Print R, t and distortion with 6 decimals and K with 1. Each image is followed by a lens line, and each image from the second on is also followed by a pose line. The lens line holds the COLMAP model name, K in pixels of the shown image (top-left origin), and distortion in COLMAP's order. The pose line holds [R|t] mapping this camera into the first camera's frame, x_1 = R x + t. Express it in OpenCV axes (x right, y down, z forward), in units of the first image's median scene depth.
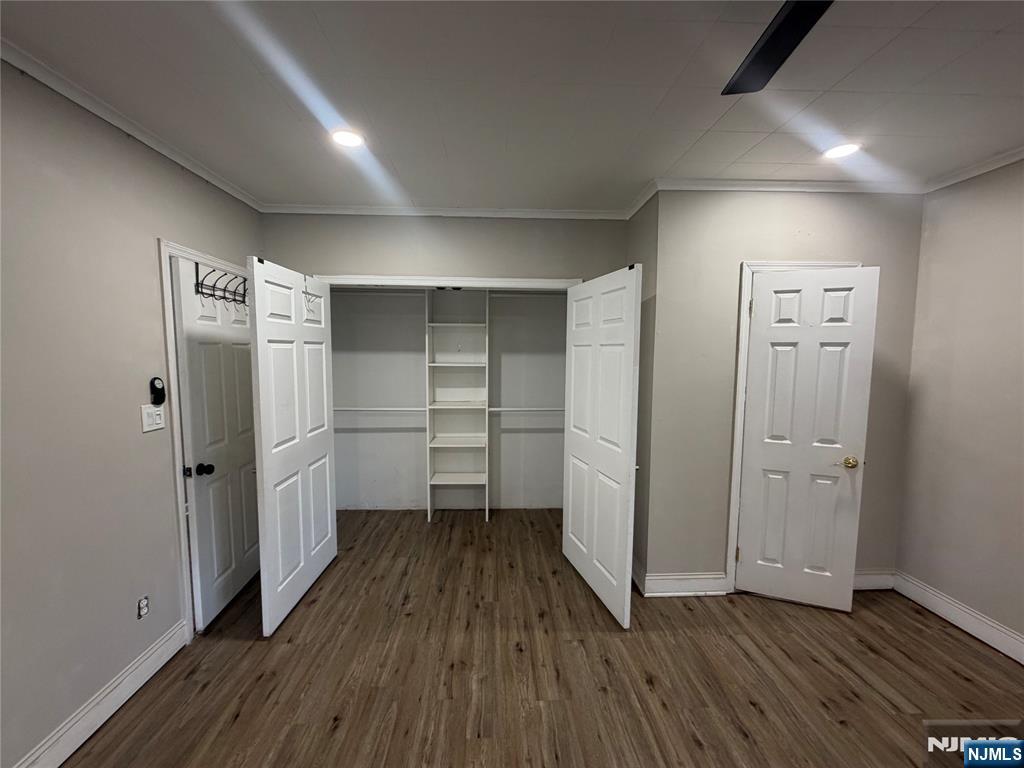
lens RADIAL K [[413.0, 0, 510.2], [0, 413.0, 384.1], [0, 0, 1]] dist [-0.000953, -0.000211]
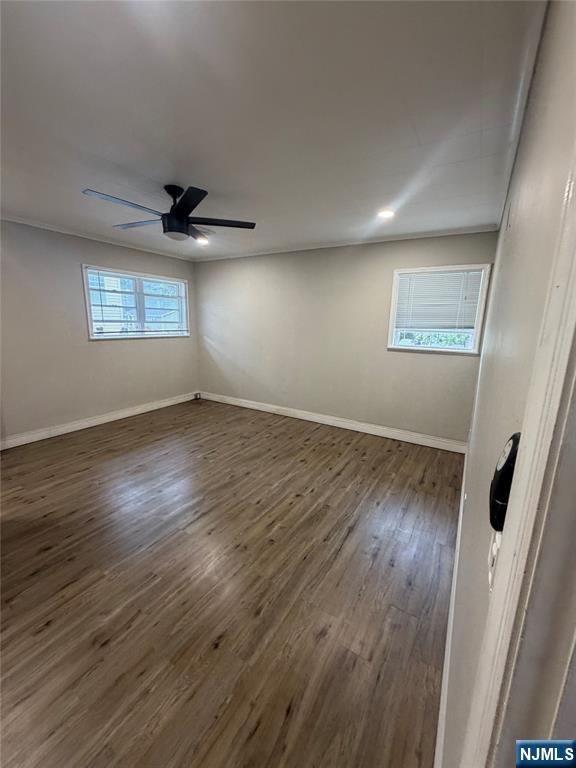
lens RADIAL K [[309.8, 0, 288.4], [0, 309.8, 383.1], [0, 0, 1]] dist [-0.000953, -0.000211]
pose [[-0.830484, -0.132815, 0.540978, -0.892323], [0.027185, 0.960339, 0.277507, -0.108174], [-0.556379, 0.245171, -0.793935, 1.299440]]
